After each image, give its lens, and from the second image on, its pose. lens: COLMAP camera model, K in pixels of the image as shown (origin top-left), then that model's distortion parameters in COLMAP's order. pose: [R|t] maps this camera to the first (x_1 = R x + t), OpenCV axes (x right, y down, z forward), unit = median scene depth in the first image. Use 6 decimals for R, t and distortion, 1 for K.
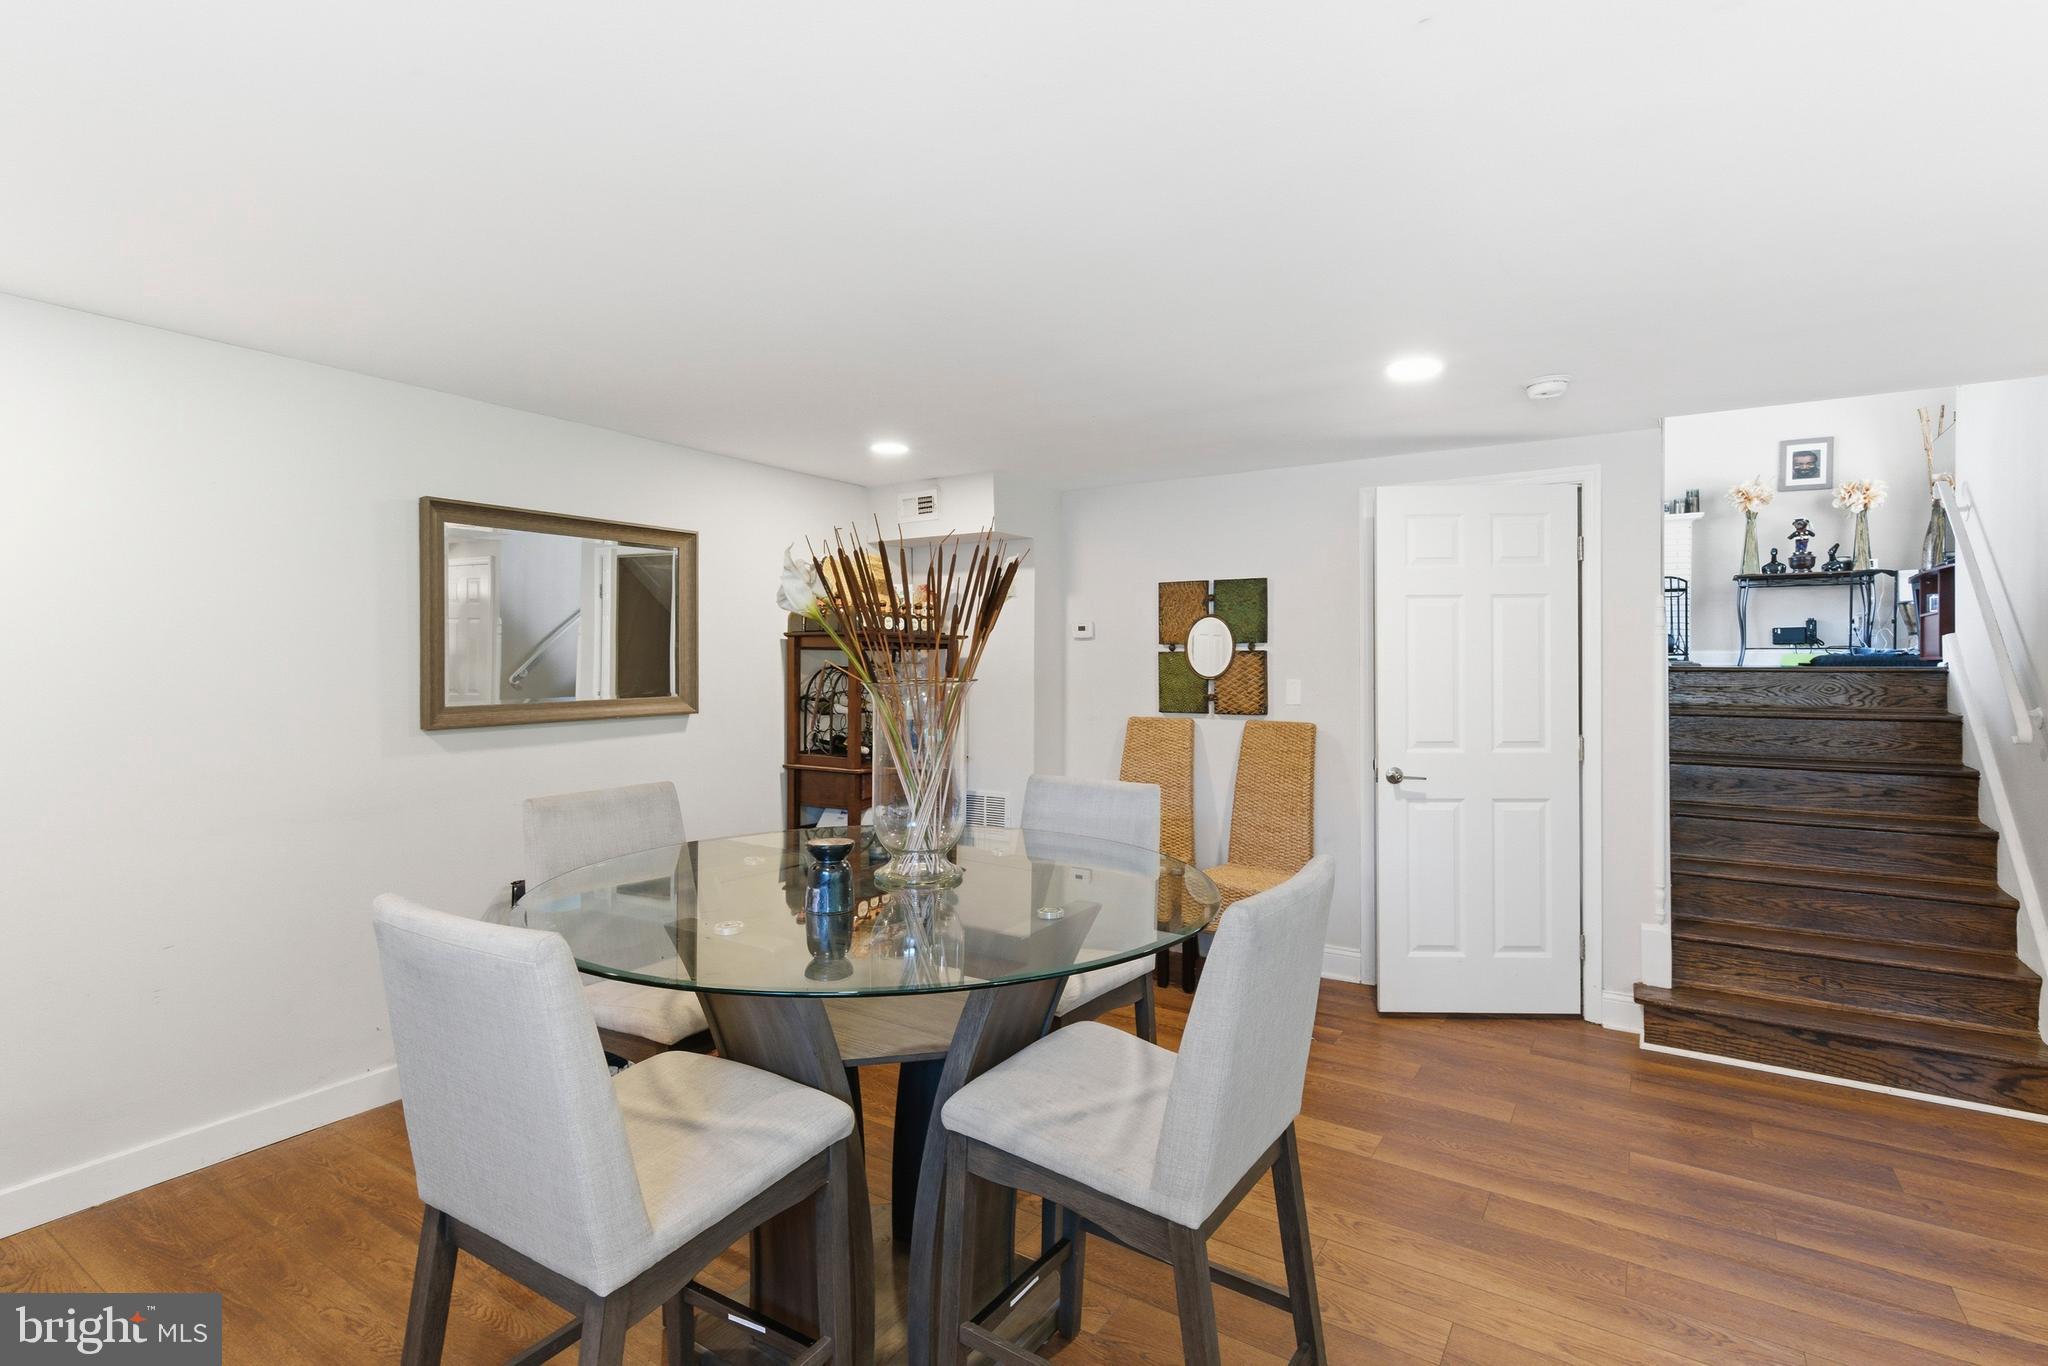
lens RADIAL K [[965.4, 0, 1024.0], [0, 965.4, 683.0], [0, 0, 1]] dist [0.001733, -0.001292]
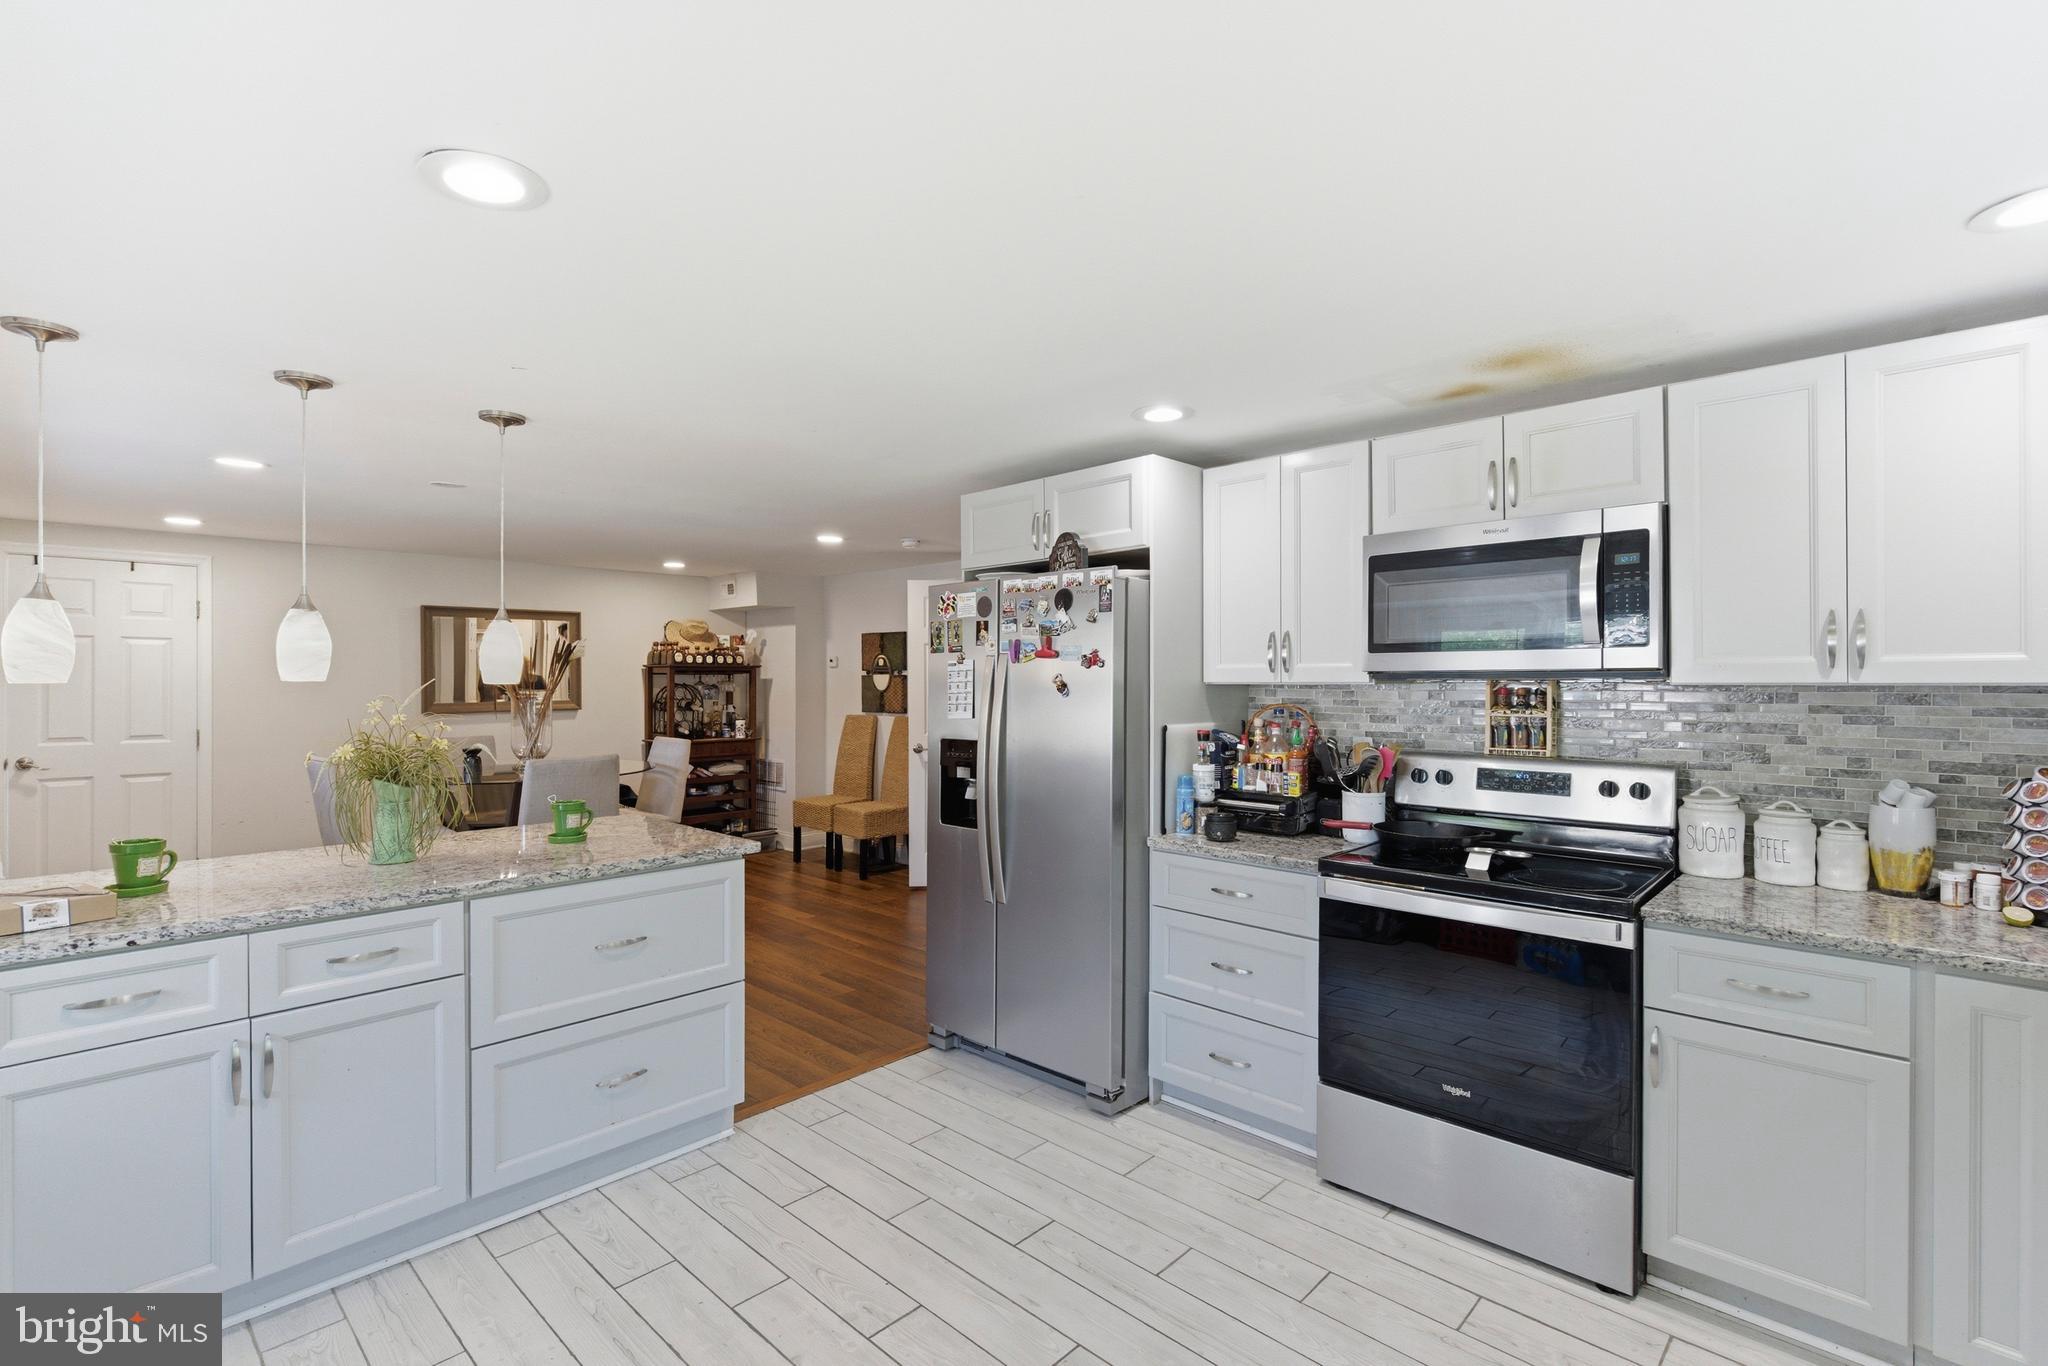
lens RADIAL K [[965.4, 0, 1024.0], [0, 965.4, 683.0], [0, 0, 1]] dist [0.001733, -0.001292]
pose [[0.980686, 0.001351, -0.195582, 0.870121], [-0.004187, 0.999892, -0.014087, 0.003230], [0.195542, 0.014634, 0.980586, -0.662805]]
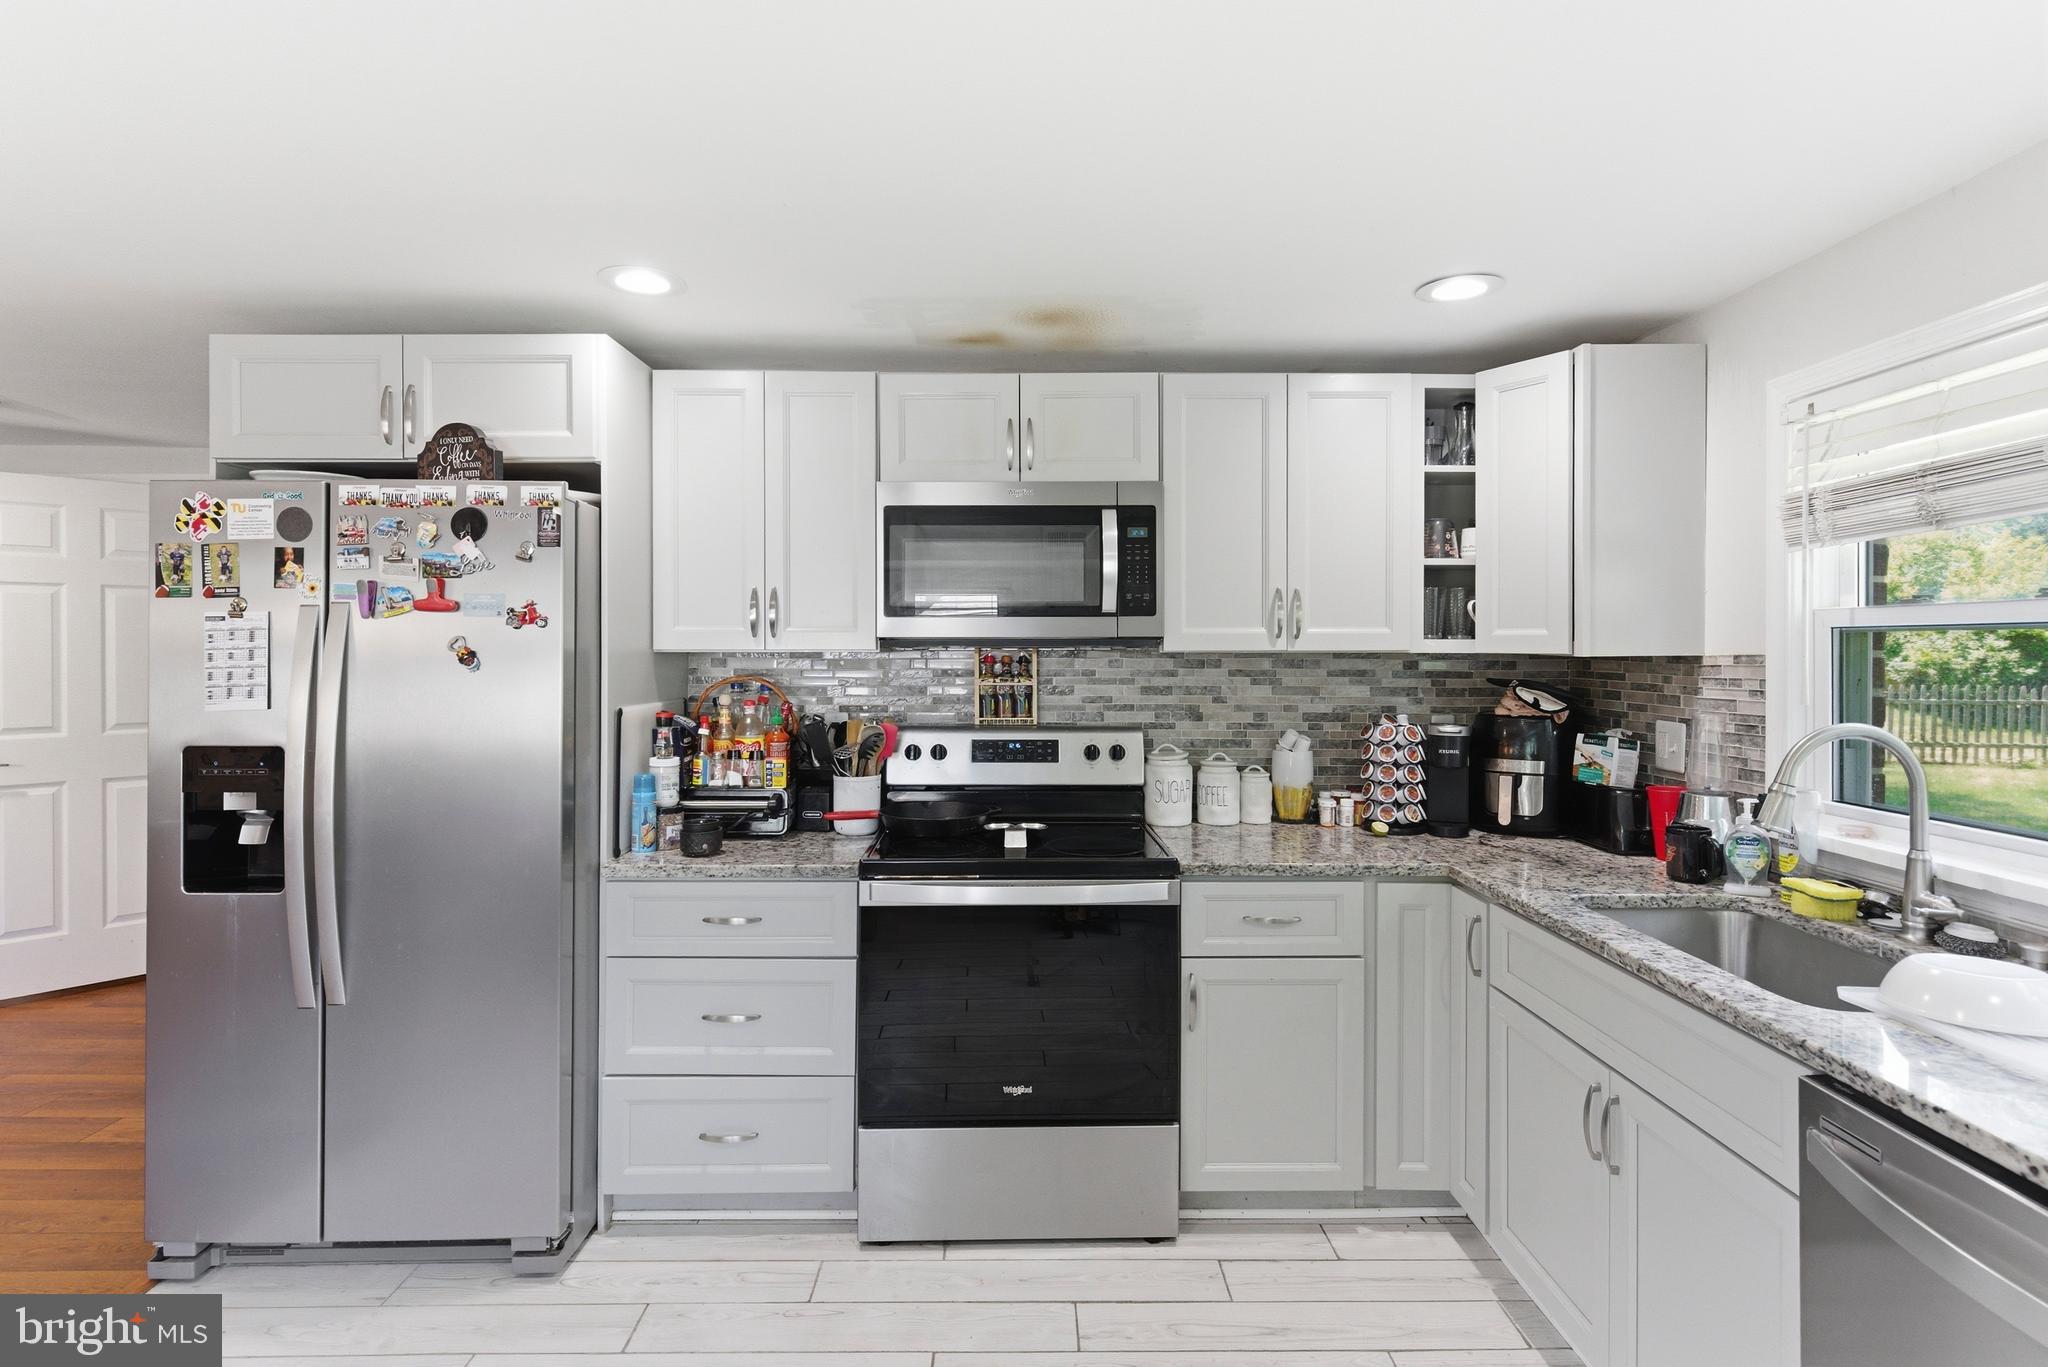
lens RADIAL K [[1020.0, 0, 1028.3], [0, 1020.0, 653.4], [0, 0, 1]] dist [-0.000337, -0.000933]
pose [[0.827314, 0.000967, 0.561739, 0.669890], [0.006629, 0.999912, -0.011484, 0.002040], [-0.561701, 0.013224, 0.827235, -0.493489]]
